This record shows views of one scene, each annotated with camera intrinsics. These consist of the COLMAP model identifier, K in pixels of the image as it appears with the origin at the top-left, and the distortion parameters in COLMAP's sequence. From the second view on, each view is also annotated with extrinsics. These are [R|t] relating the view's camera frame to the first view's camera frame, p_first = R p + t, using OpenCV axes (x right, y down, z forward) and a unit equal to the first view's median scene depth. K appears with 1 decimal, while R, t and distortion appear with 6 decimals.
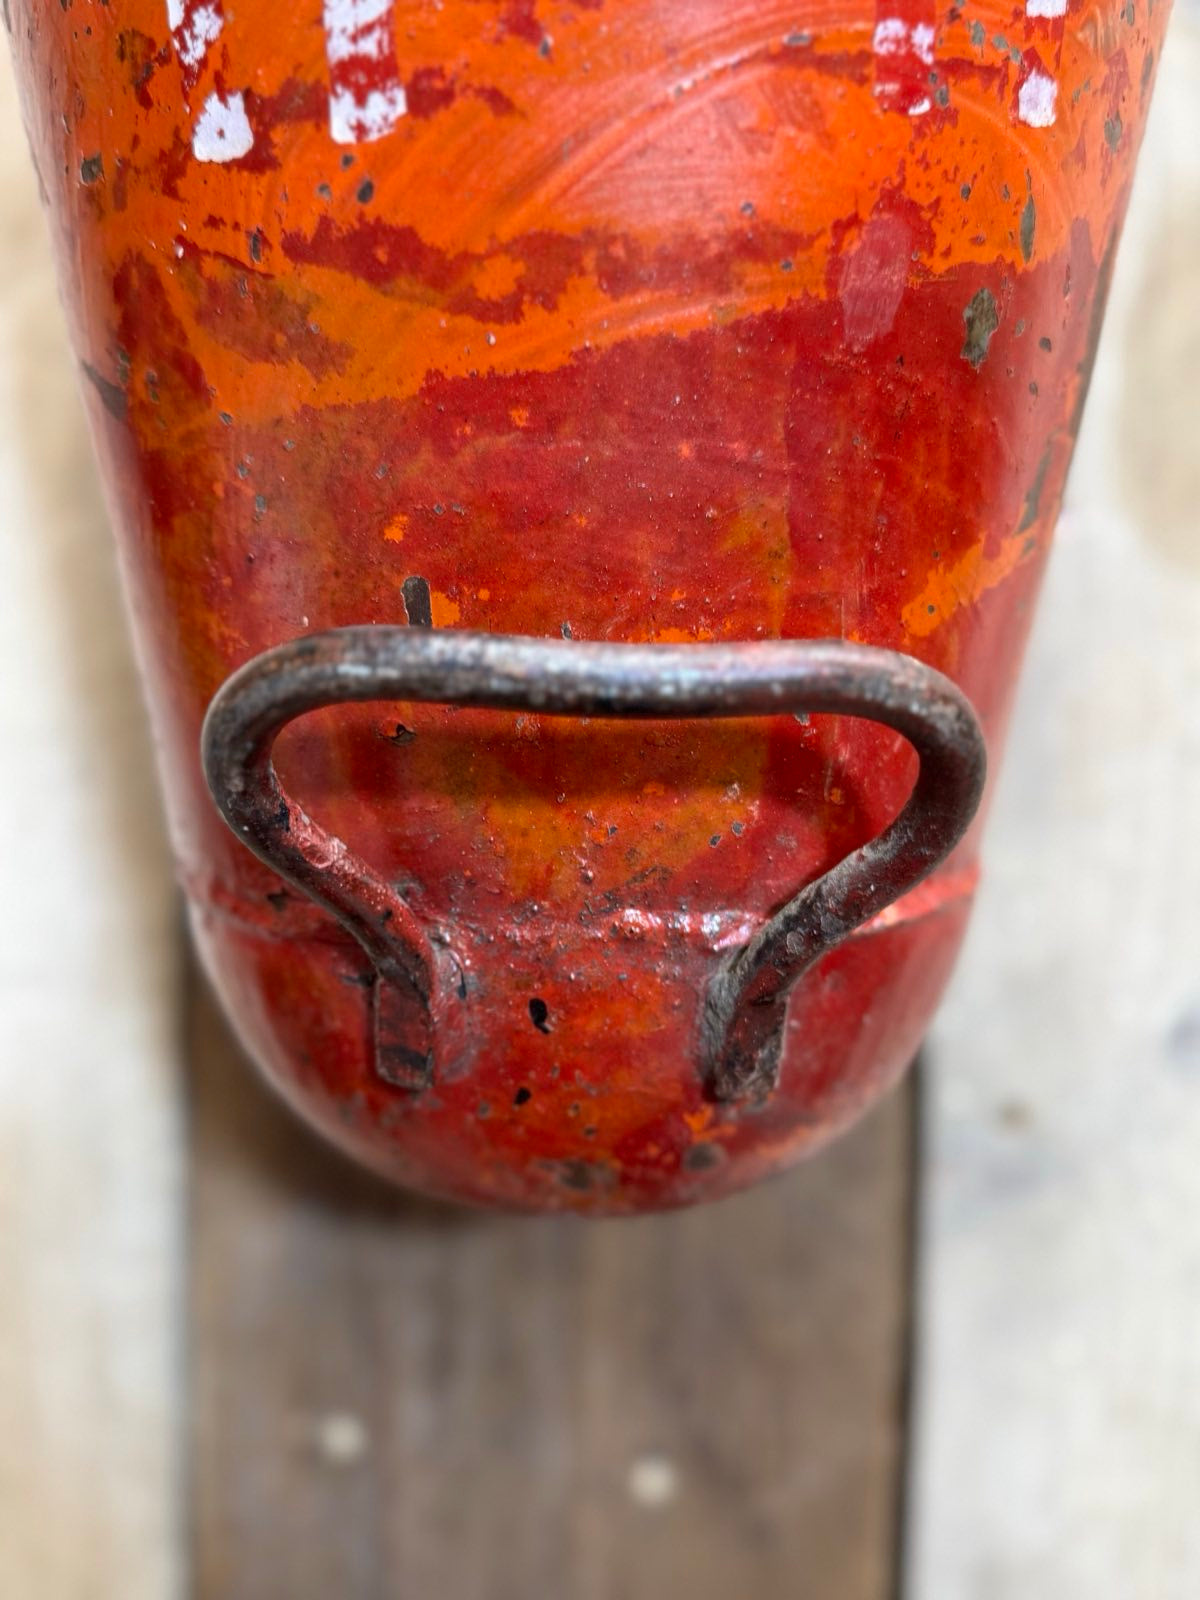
lens RADIAL K [[1484.0, 0, 608.1], [0, 1484.0, 801.3], [0, 0, 1]] dist [-0.061065, 0.000000]
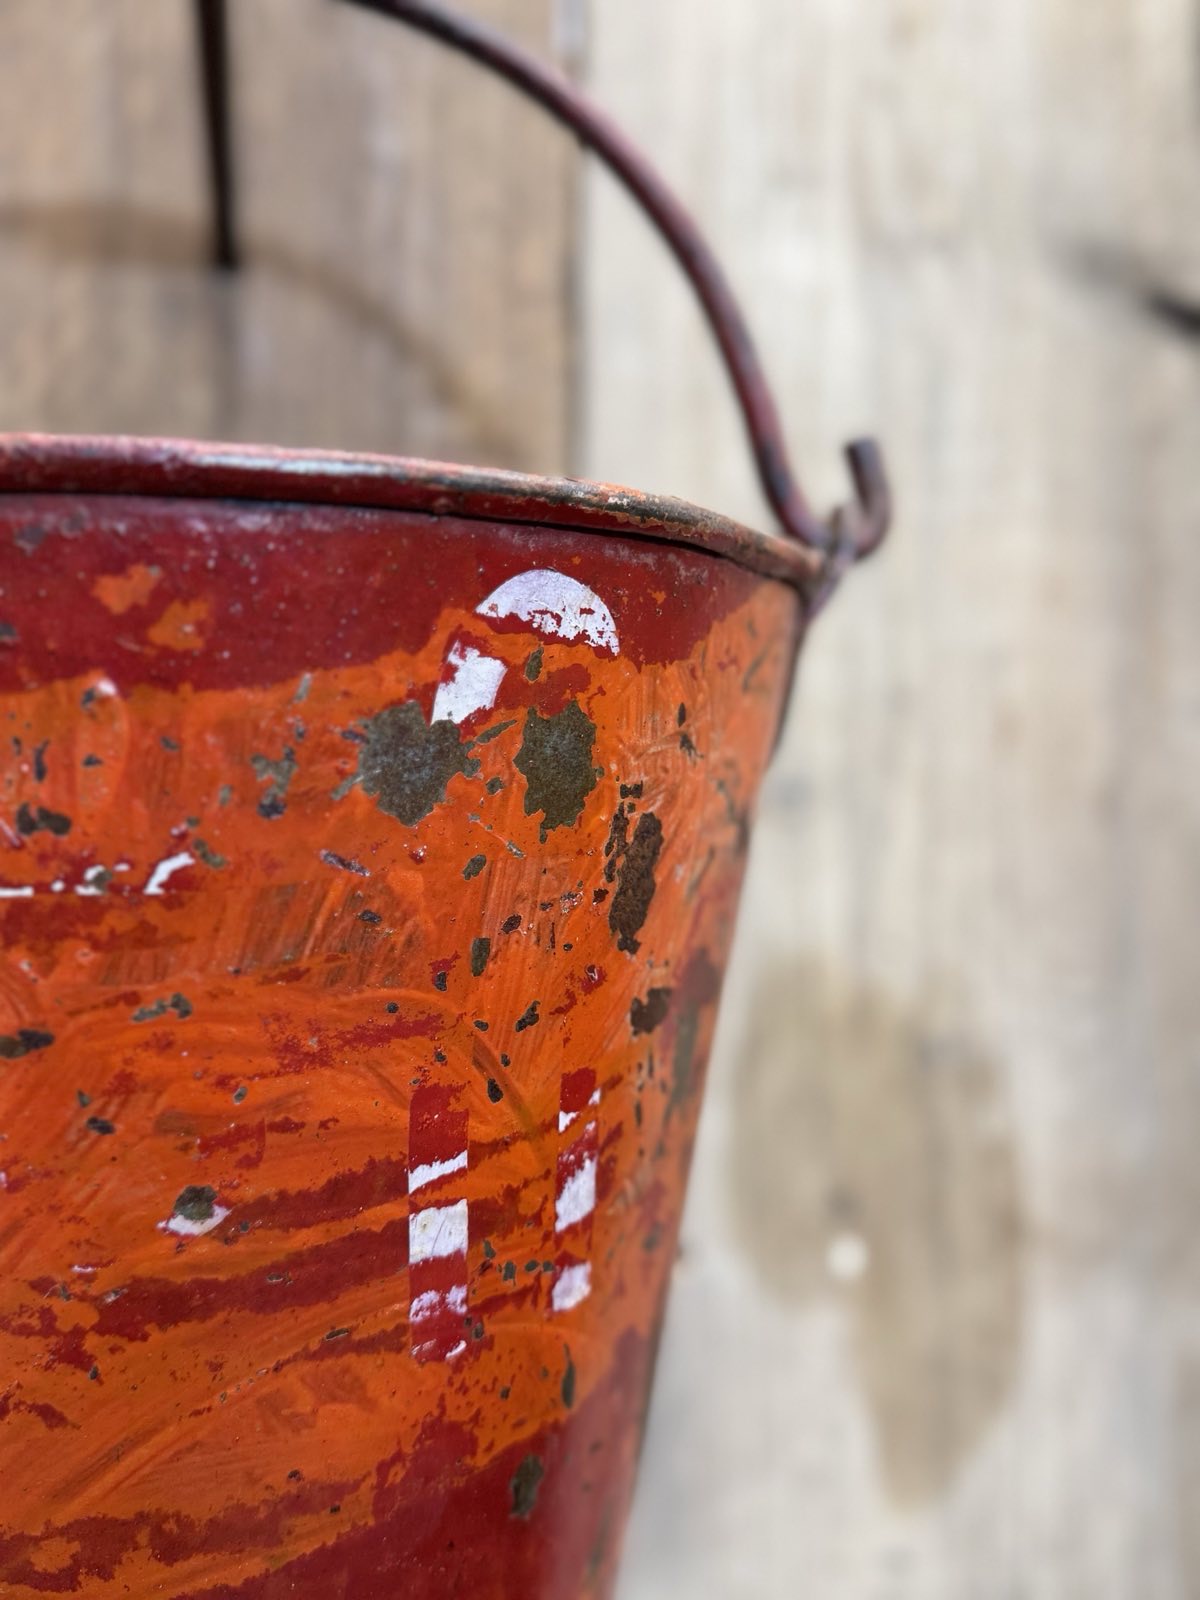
lens RADIAL K [[1446.2, 0, 599.0], [0, 1446.2, 800.8], [0, 0, 1]] dist [0.001243, 0.000000]
pose [[0.986204, -0.005879, 0.165433, 0.141161], [0.030491, 0.988721, -0.146630, -0.723303], [-0.162705, 0.149651, 0.975260, -0.153247]]
